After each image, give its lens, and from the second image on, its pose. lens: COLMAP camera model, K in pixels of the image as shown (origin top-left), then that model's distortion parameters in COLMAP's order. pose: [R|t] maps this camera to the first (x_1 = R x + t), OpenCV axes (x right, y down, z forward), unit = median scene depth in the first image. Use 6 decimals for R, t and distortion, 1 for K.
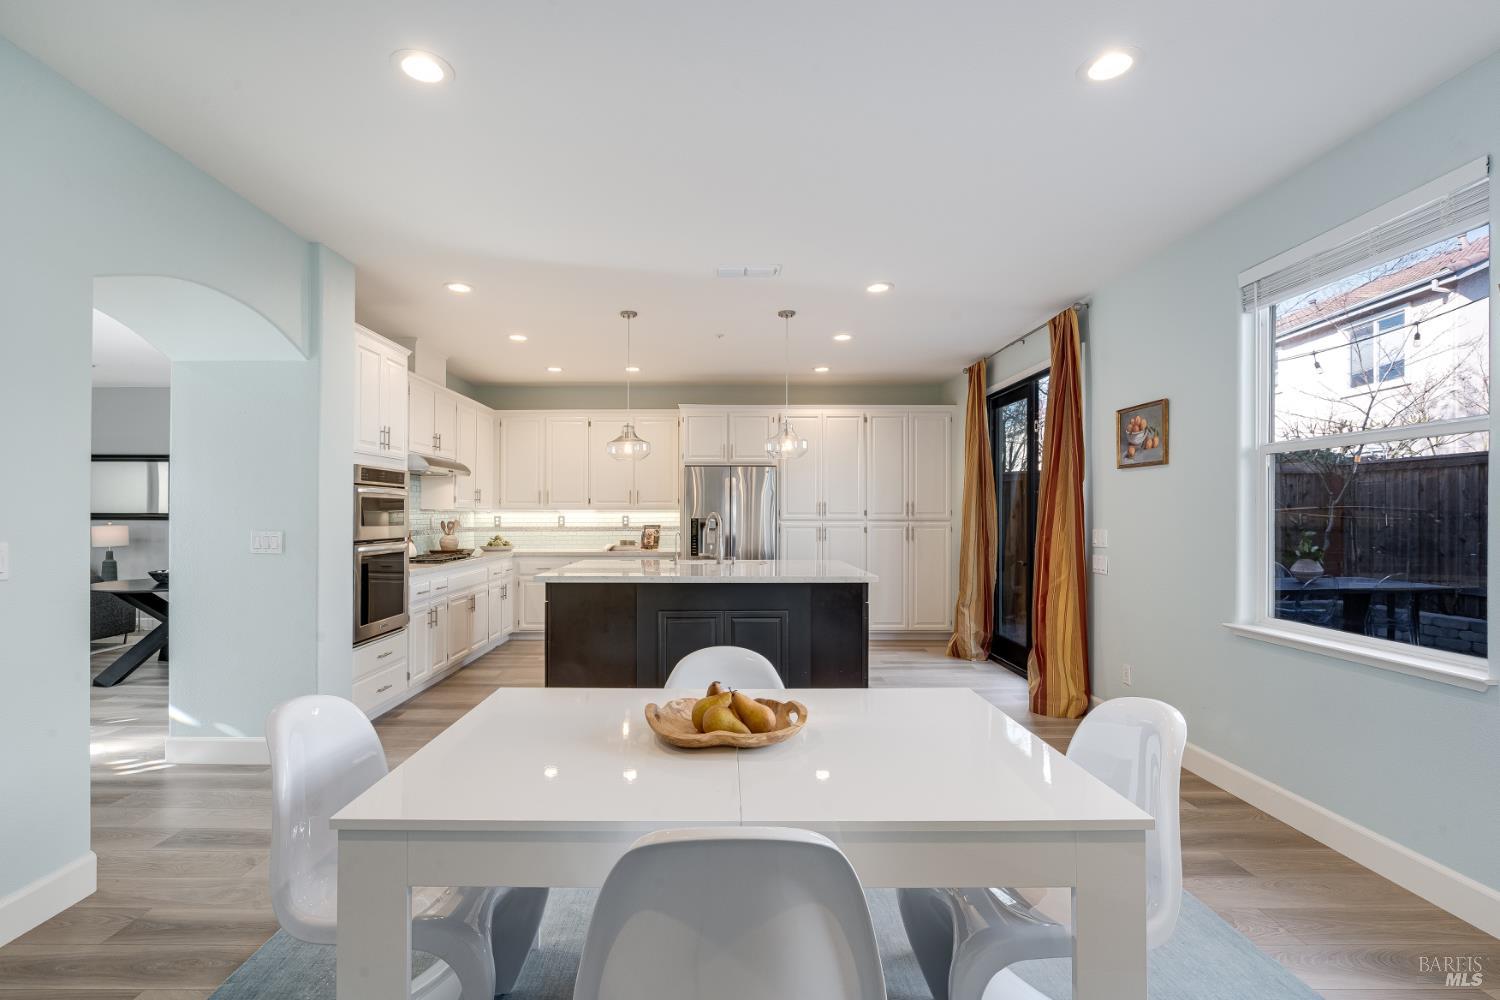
lens RADIAL K [[678.5, 0, 741.7], [0, 678.5, 507.6], [0, 0, 1]] dist [-0.002044, 0.001728]
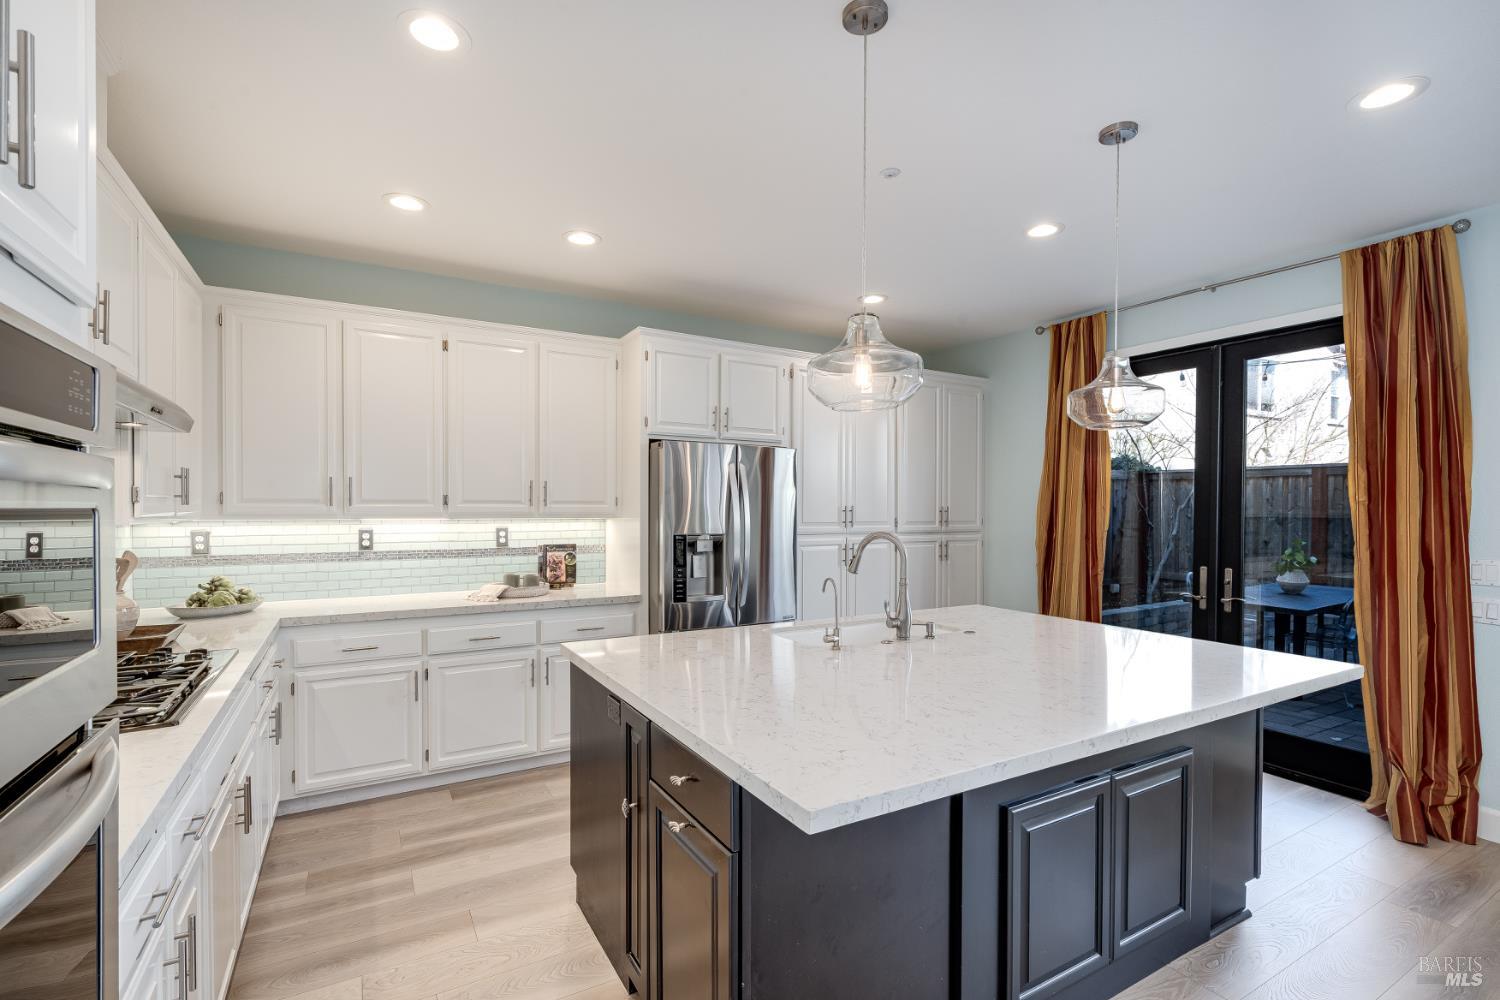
lens RADIAL K [[678.5, 0, 756.4], [0, 678.5, 509.1], [0, 0, 1]] dist [-0.002044, 0.001728]
pose [[0.873078, 0.004438, 0.487560, -0.274591], [-0.011461, 0.999869, 0.011422, -0.011815], [-0.487446, -0.015560, 0.873015, 0.464324]]
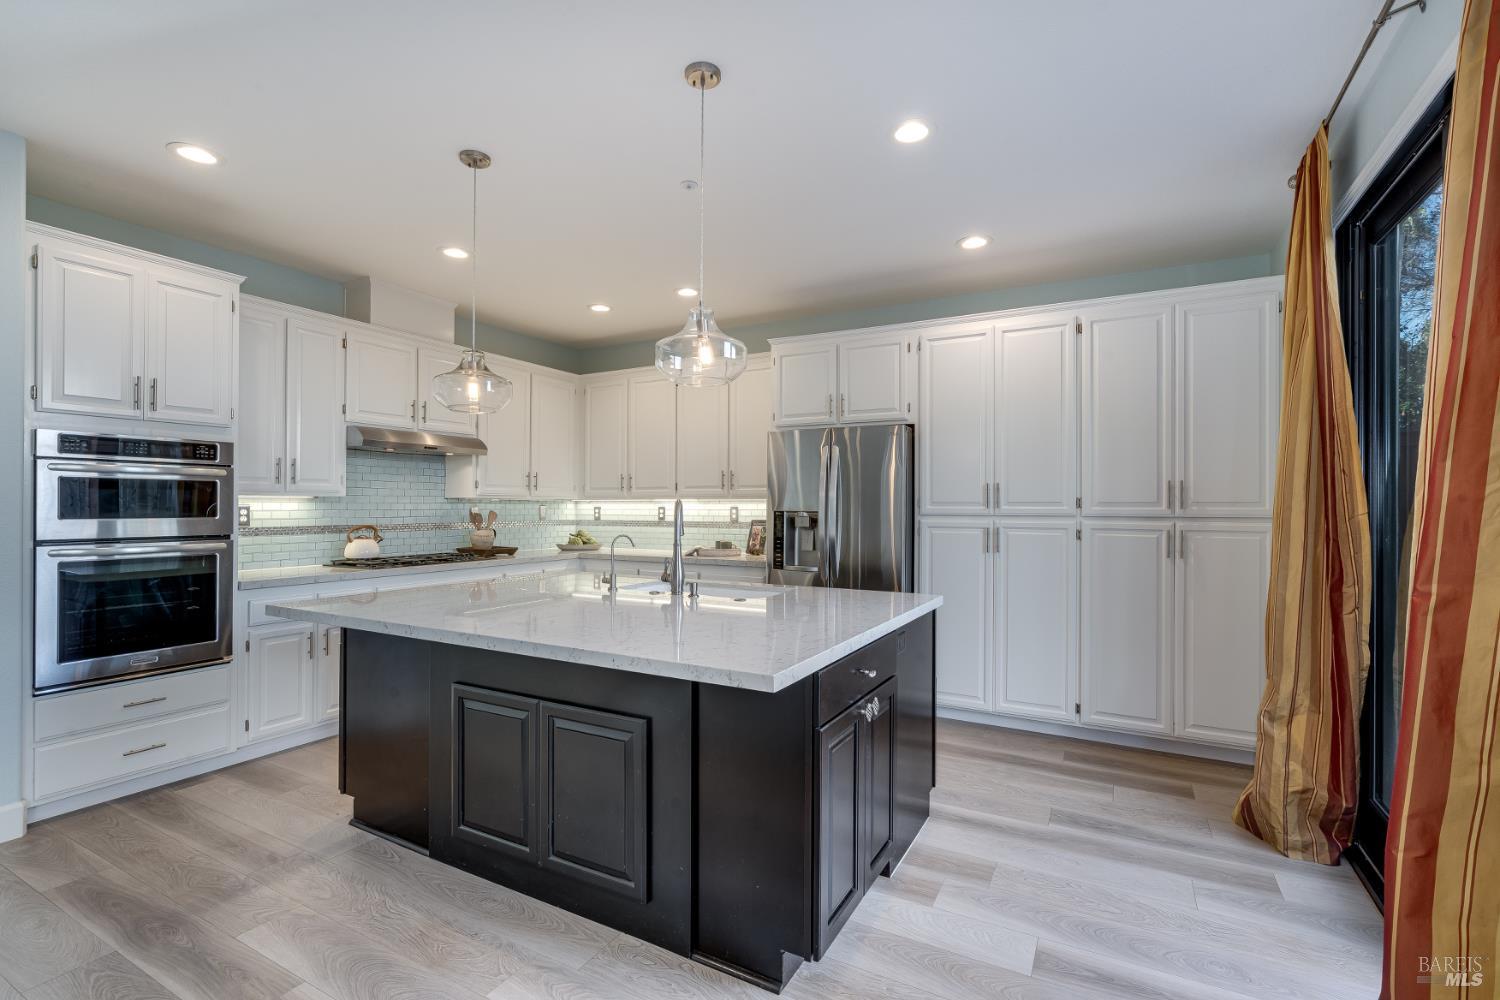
lens RADIAL K [[678.5, 0, 761.9], [0, 678.5, 497.8], [0, 0, 1]] dist [-0.002044, 0.001728]
pose [[0.872874, -0.002967, -0.487936, 0.223321], [0.001300, 0.999992, -0.003754, 0.005322], [0.487944, 0.002643, 0.872871, 0.409644]]
